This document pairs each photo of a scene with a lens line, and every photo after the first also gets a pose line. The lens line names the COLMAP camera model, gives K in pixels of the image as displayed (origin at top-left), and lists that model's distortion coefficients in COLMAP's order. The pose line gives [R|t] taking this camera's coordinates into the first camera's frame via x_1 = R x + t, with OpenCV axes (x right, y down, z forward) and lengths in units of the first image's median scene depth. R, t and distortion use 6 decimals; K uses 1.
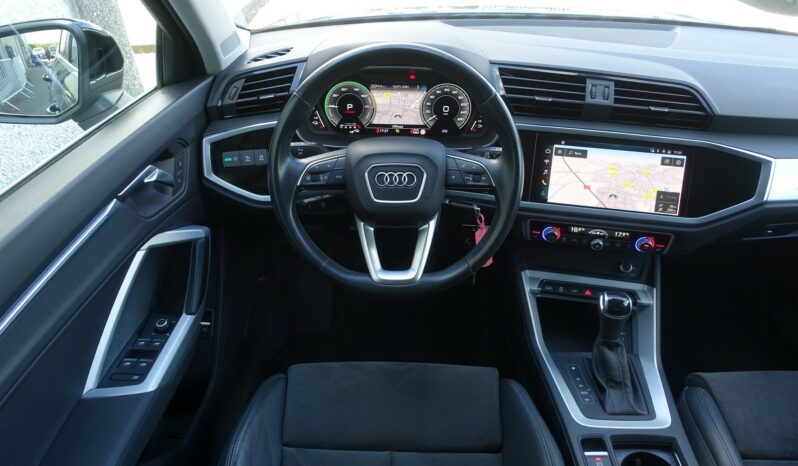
lens RADIAL K [[541.1, 0, 399.0], [0, 541.1, 233.0], [0, 0, 1]] dist [-0.011840, 0.003597]
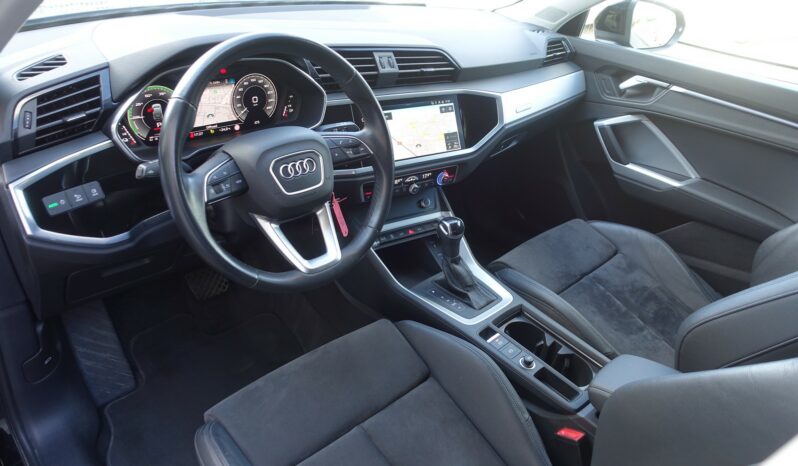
lens RADIAL K [[541.1, 0, 399.0], [0, 541.1, 233.0], [0, 0, 1]] dist [-0.011840, 0.003597]
pose [[0.721736, -0.310320, 0.618708, -0.451261], [0.300618, 0.945696, 0.123647, -0.046281], [-0.623479, 0.096754, 0.775830, 0.104104]]
